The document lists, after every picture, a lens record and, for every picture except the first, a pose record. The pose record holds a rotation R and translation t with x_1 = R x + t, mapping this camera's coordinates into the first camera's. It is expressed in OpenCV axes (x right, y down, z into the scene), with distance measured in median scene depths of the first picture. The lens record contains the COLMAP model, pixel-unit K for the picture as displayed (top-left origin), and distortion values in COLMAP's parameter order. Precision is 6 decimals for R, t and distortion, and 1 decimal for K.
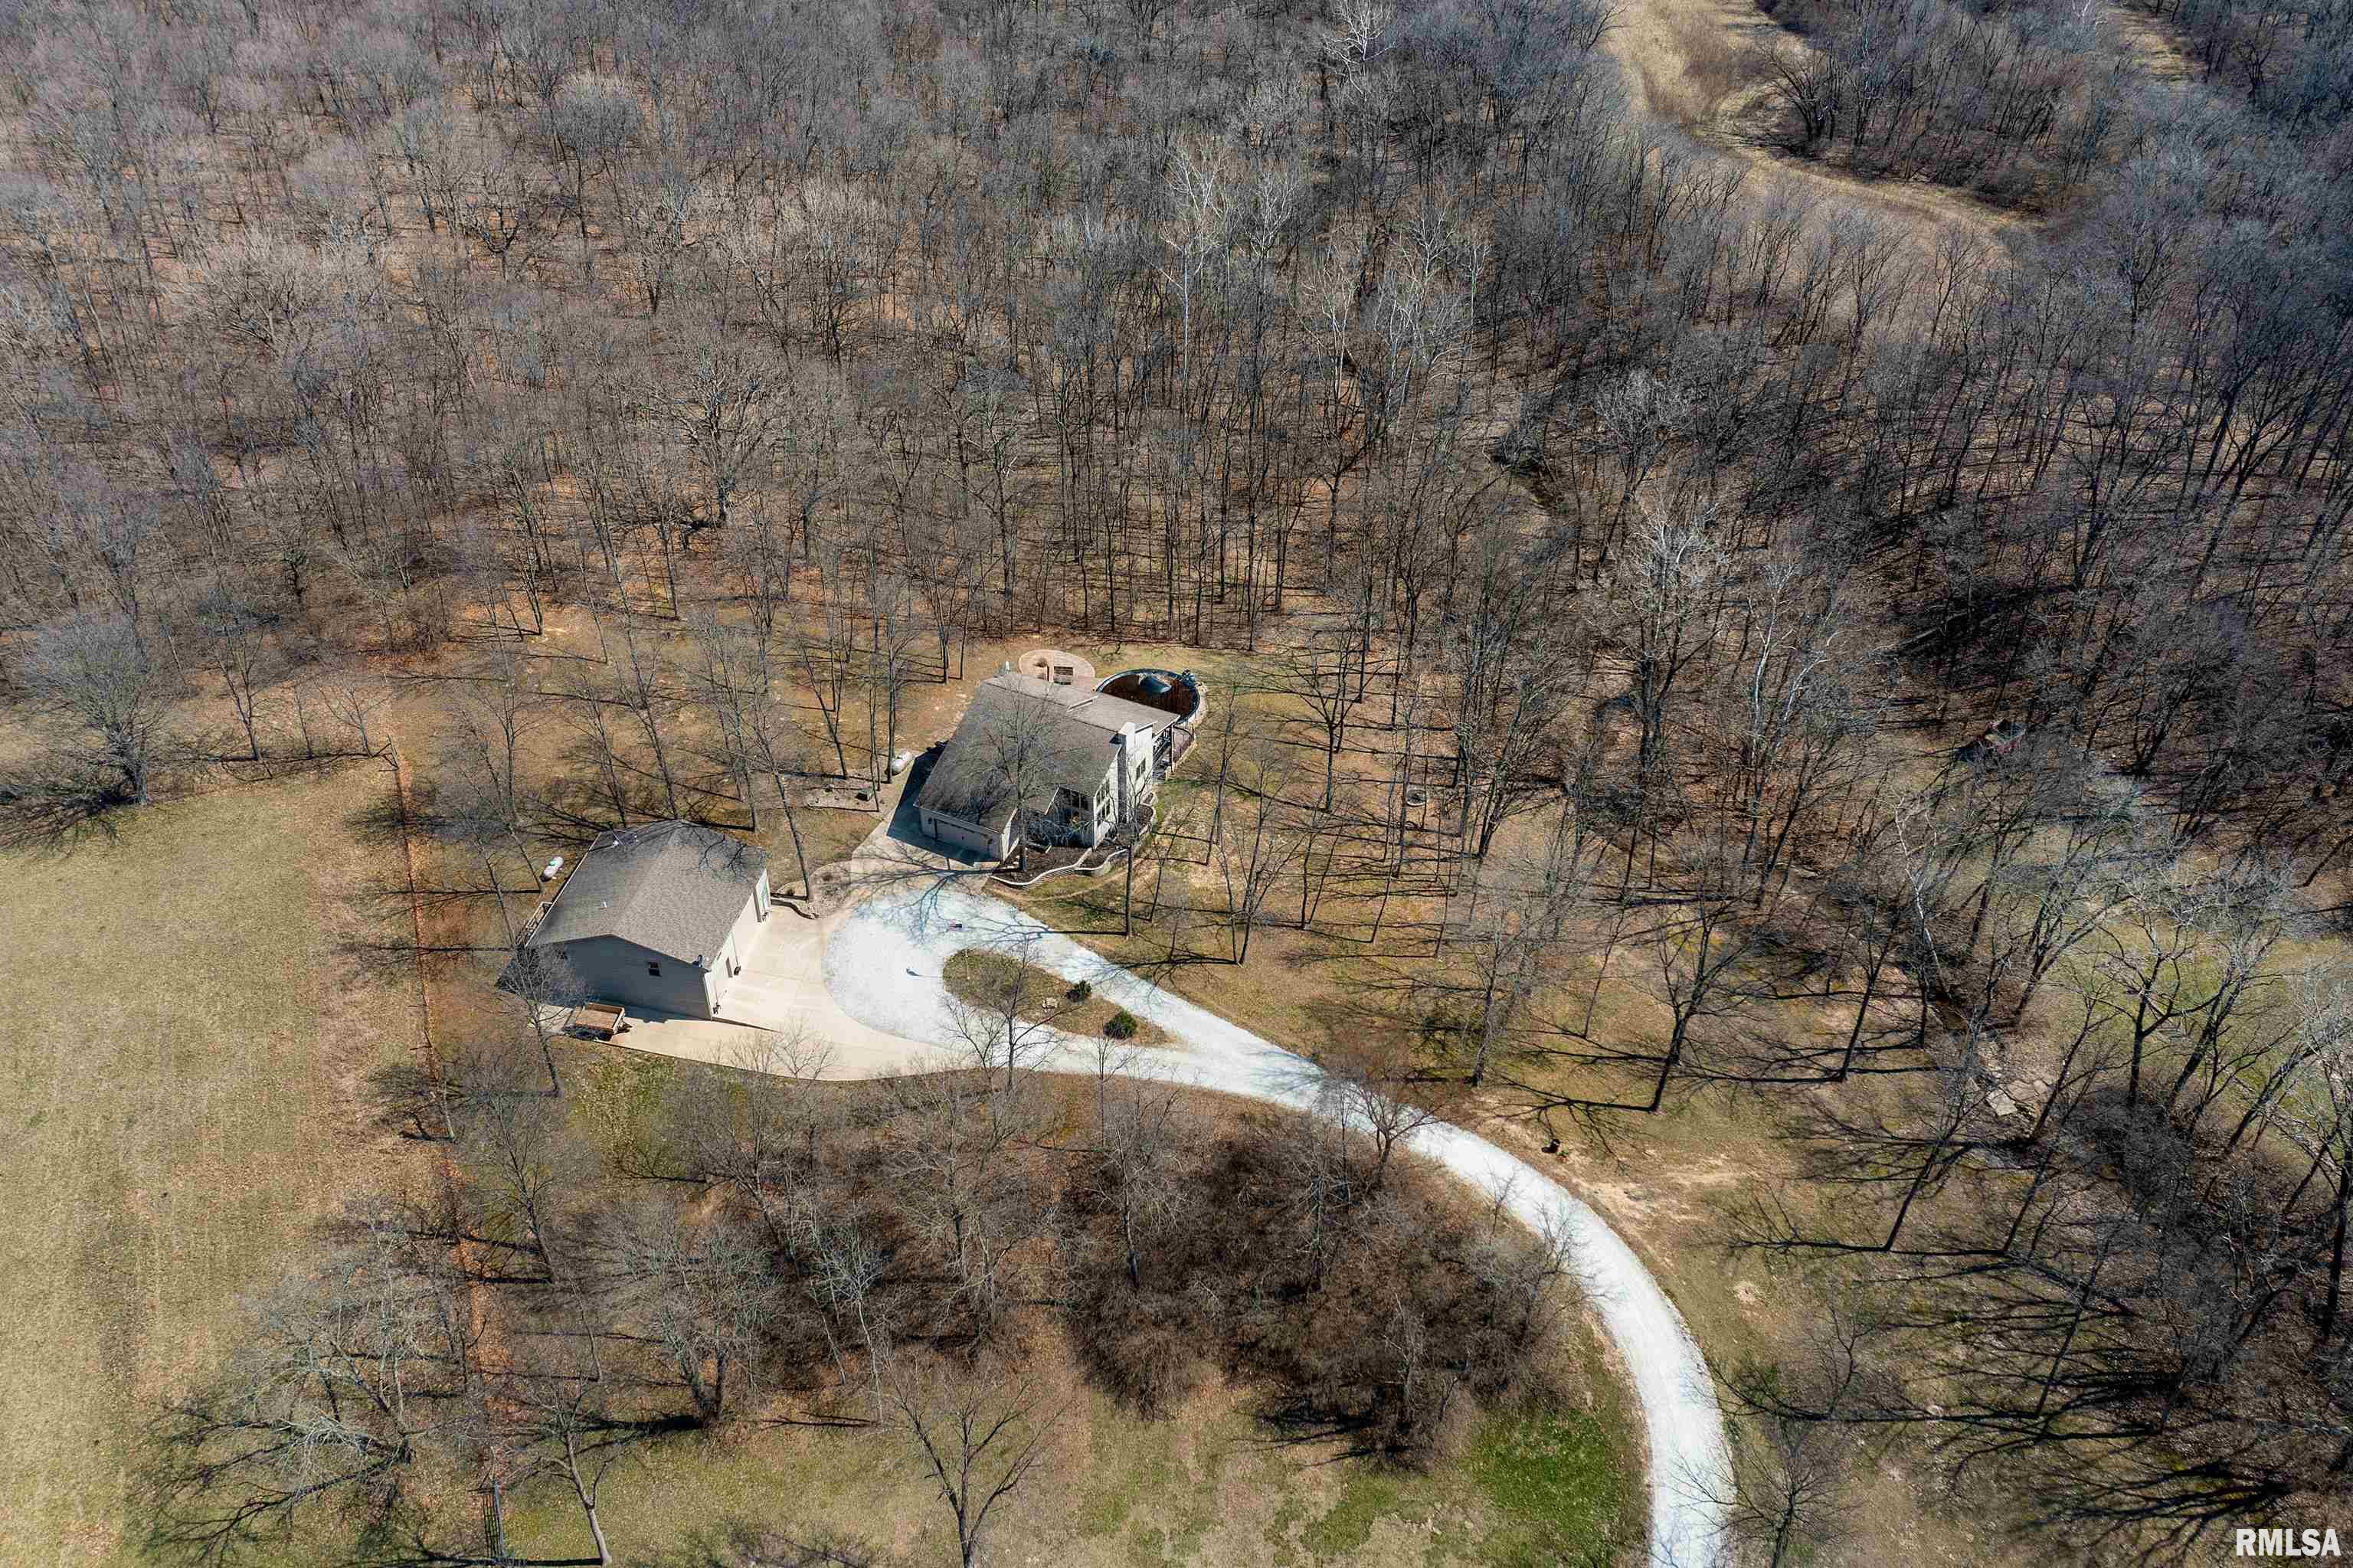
lens RADIAL K [[1877.8, 0, 1147.9], [0, 1877.8, 773.2], [0, 0, 1]] dist [-0.001079, 0.003105]
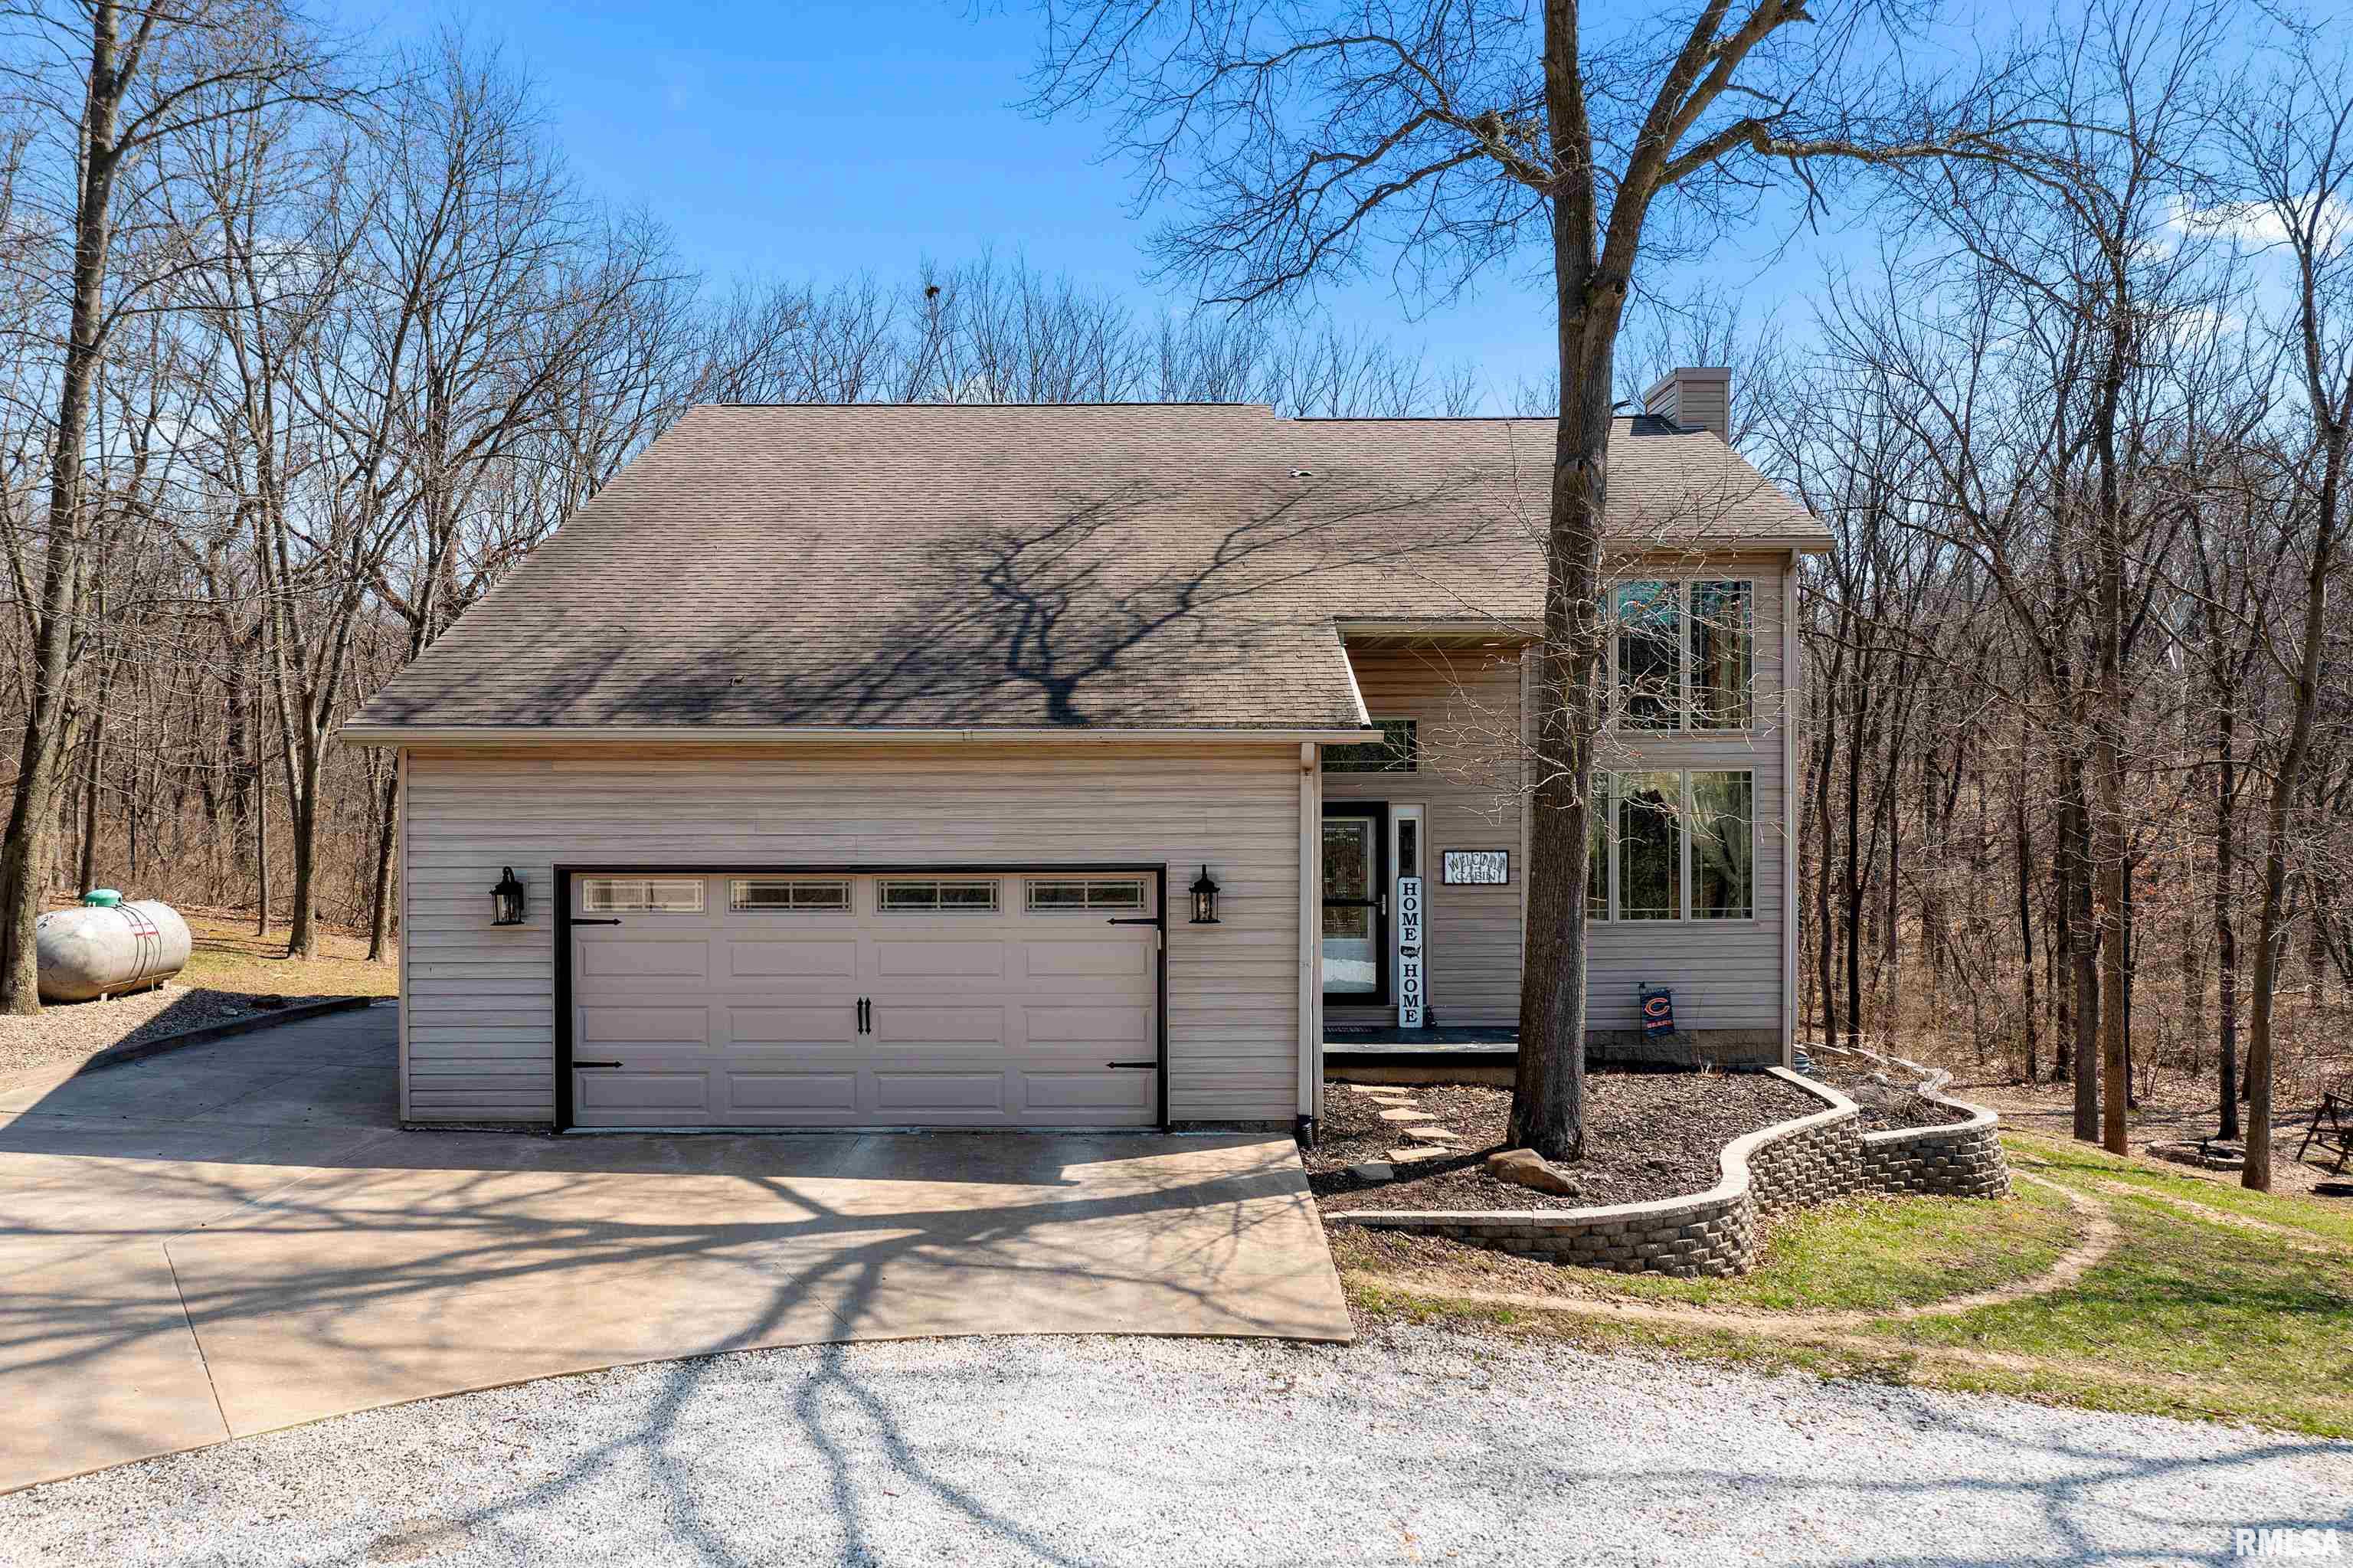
lens RADIAL K [[1917.0, 0, 1176.5], [0, 1917.0, 784.0], [0, 0, 1]] dist [-0.016062, 0.001116]
pose [[0.891907, -0.001000, 0.452218, -0.140047], [0.272182, 0.799771, -0.535054, 0.092743], [-0.361136, 0.600304, 0.713594, 0.983608]]
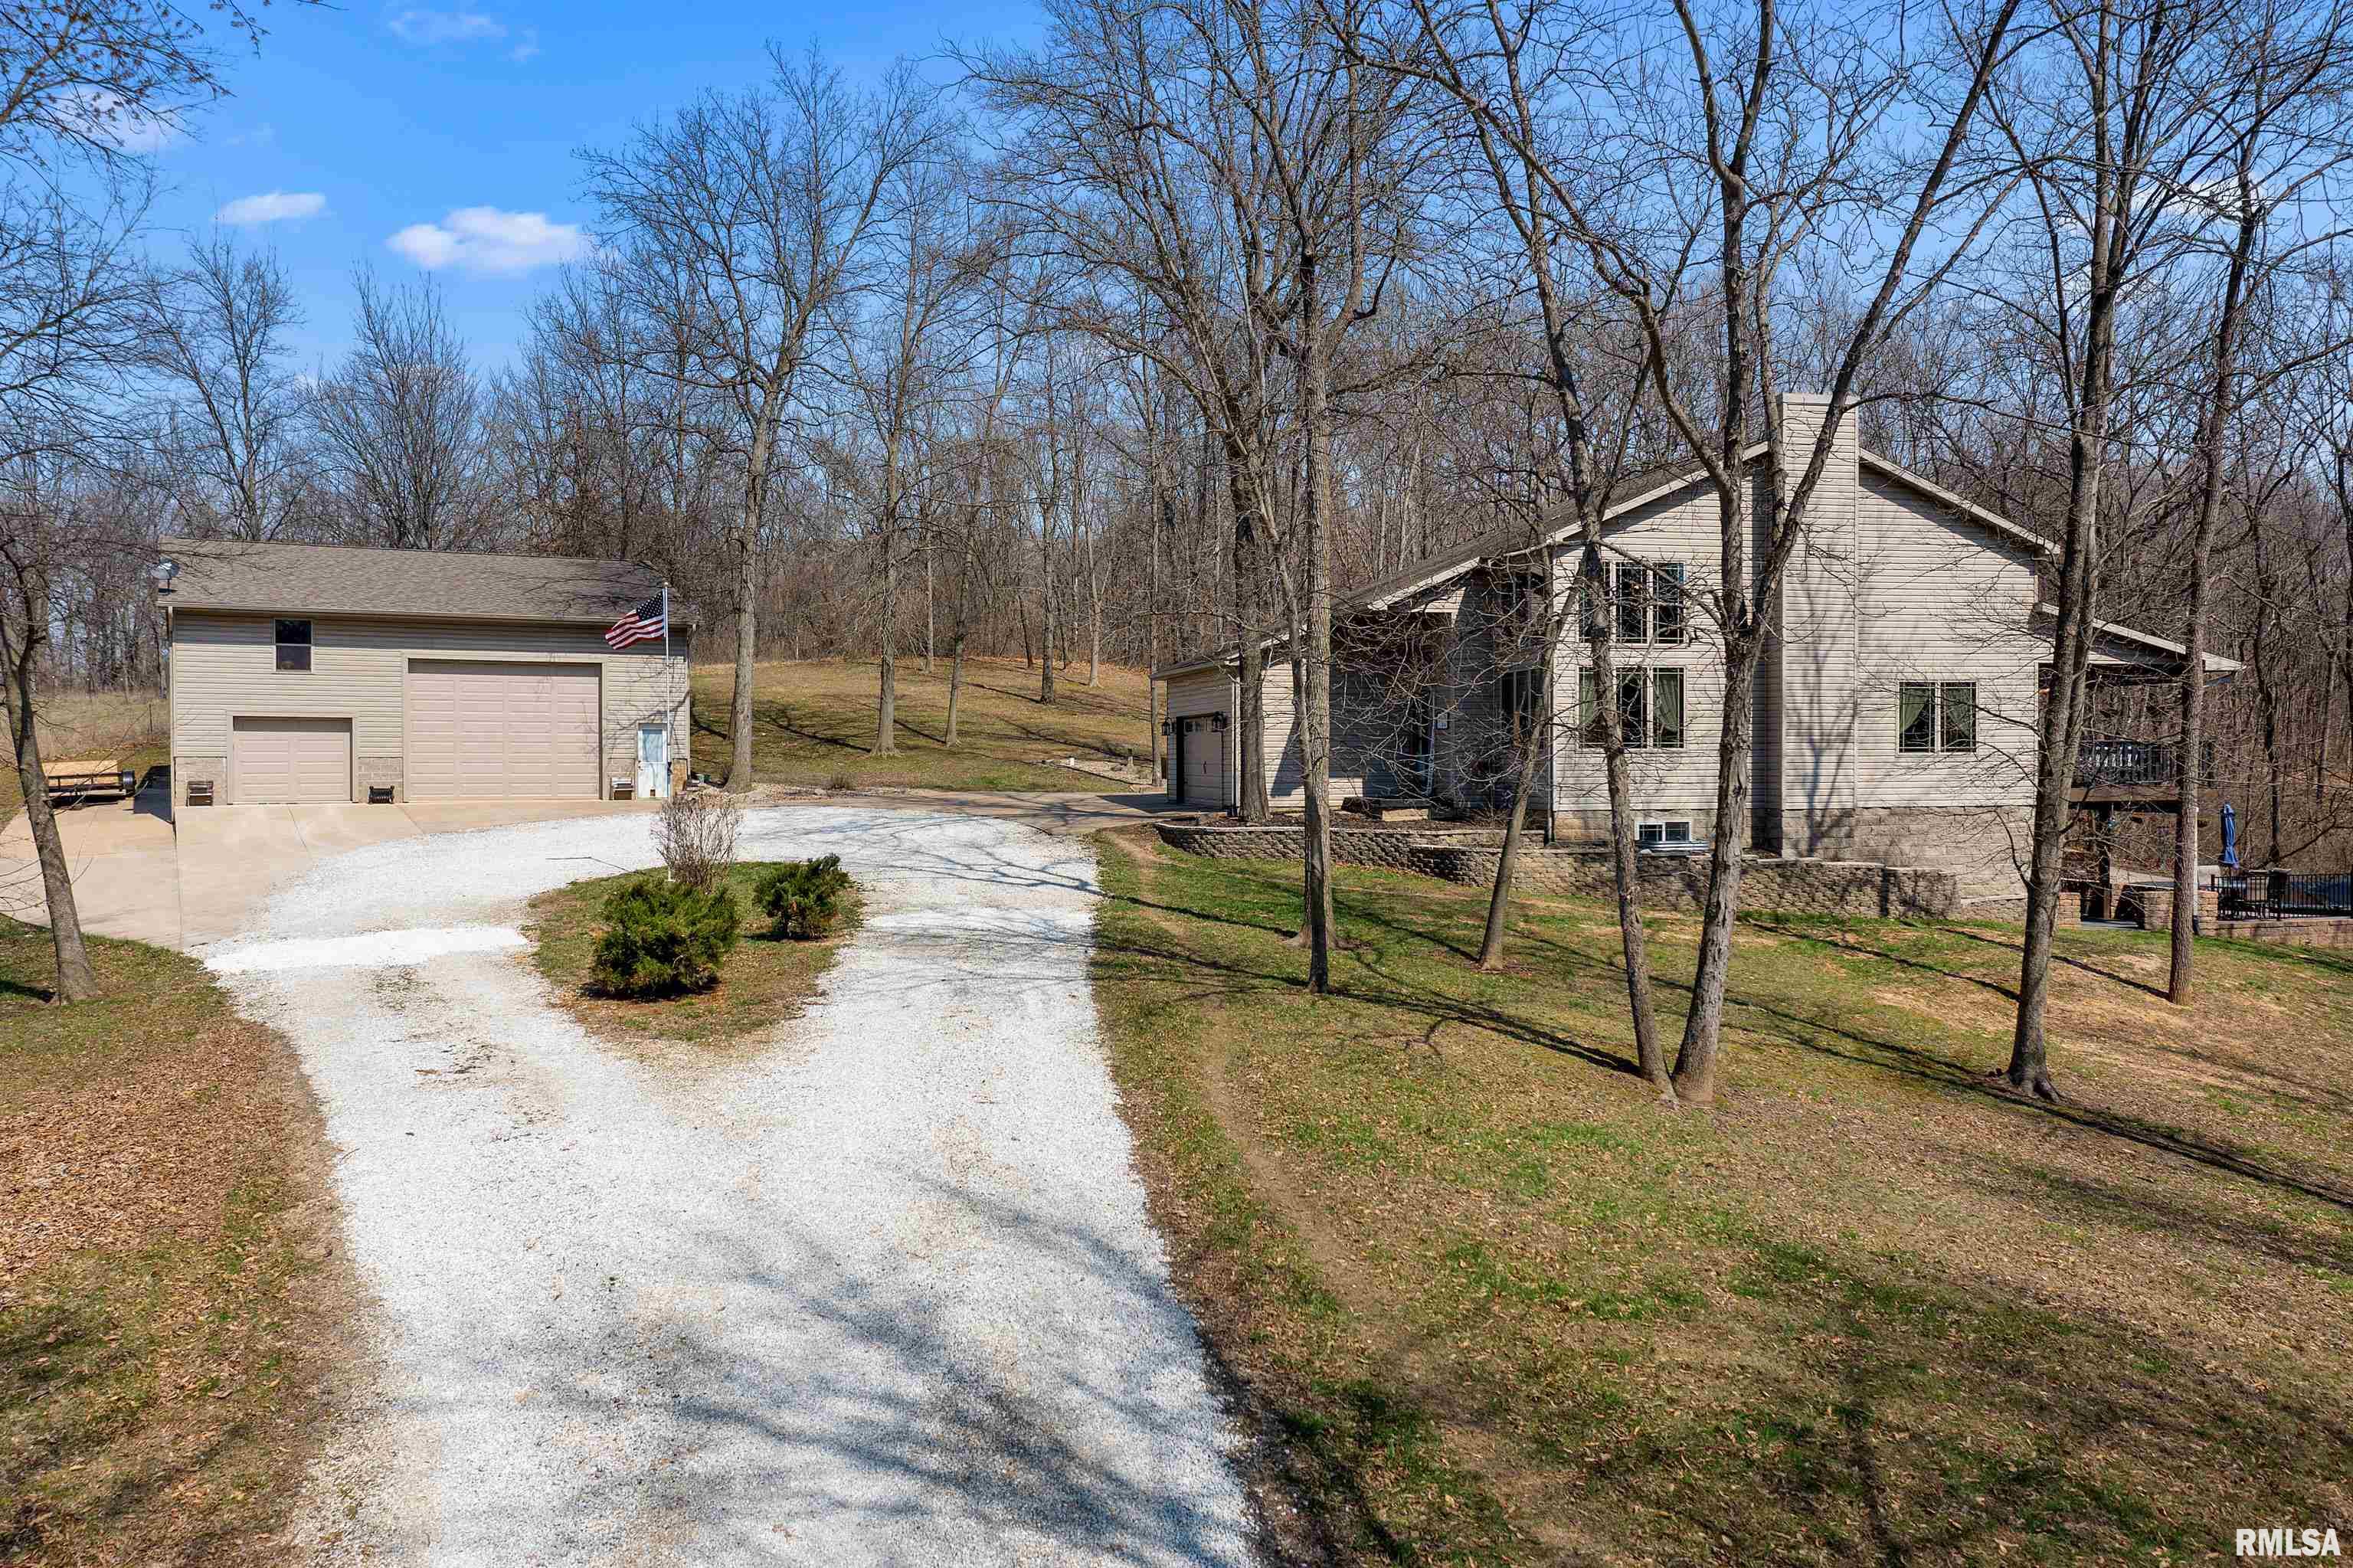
lens RADIAL K [[1877.8, 0, 1147.9], [0, 1877.8, 773.2], [0, 0, 1]] dist [-0.001079, 0.003105]
pose [[0.608719, 0.012622, -0.793285, 0.142876], [-0.485315, 0.796913, -0.359722, 0.159116], [0.627639, 0.603963, 0.491222, 0.916032]]
